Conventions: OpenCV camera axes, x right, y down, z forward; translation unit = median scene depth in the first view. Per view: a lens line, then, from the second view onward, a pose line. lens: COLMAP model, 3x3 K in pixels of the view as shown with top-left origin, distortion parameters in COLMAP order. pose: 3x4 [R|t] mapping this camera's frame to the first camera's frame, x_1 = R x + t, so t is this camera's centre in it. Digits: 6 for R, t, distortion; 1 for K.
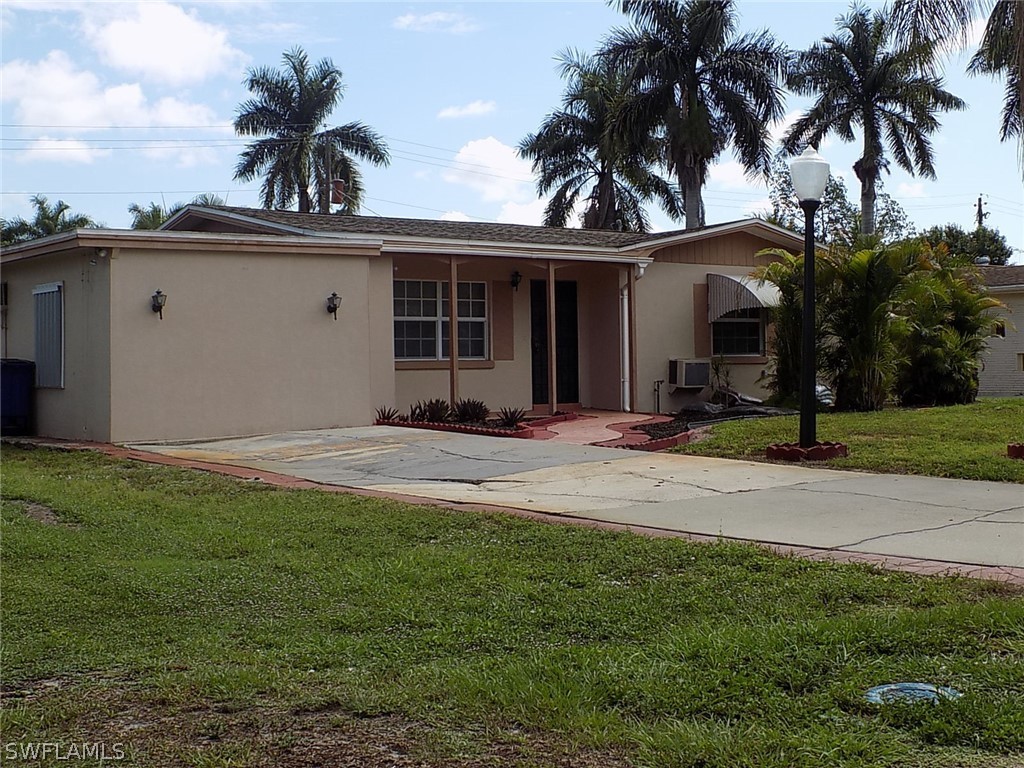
lens RADIAL K [[1373.5, 0, 513.5], [0, 1373.5, 381.7], [0, 0, 1]] dist [-0.133137, 0.000000]
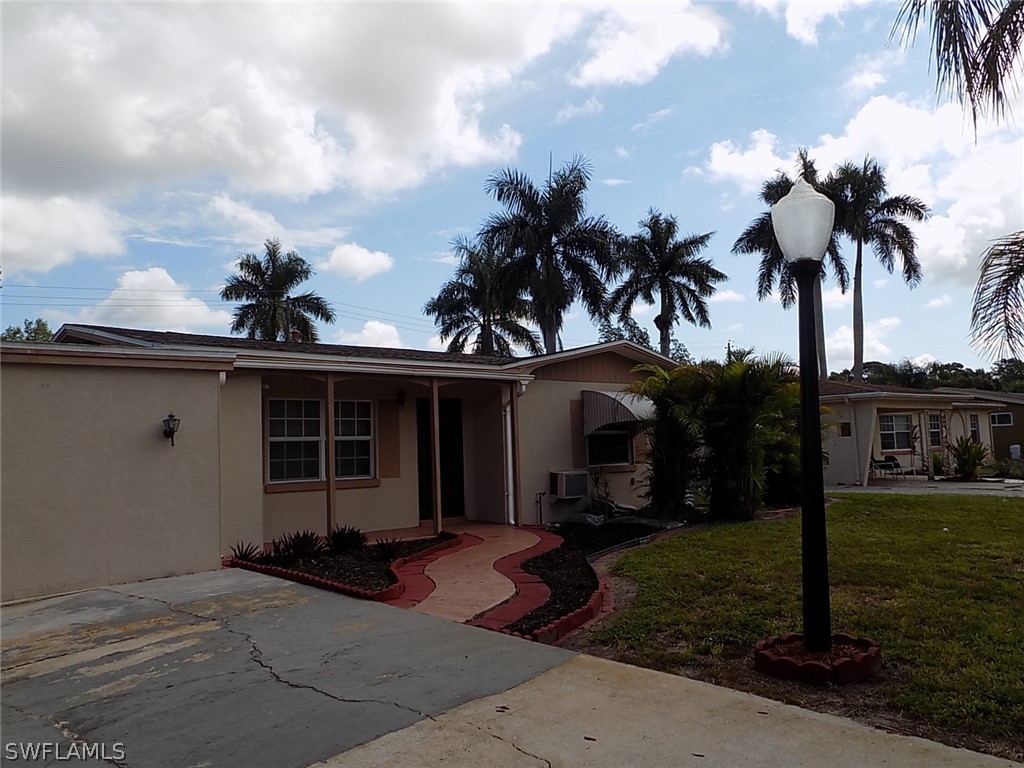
lens RADIAL K [[846.5, 0, 511.0], [0, 846.5, 314.9], [0, 0, 1]] dist [-0.012014, 0.047212]
pose [[0.995372, -0.004702, 0.095979, 0.011615], [0.021492, 0.984394, -0.174664, -0.011920], [-0.093660, 0.175918, 0.979939, 0.185353]]
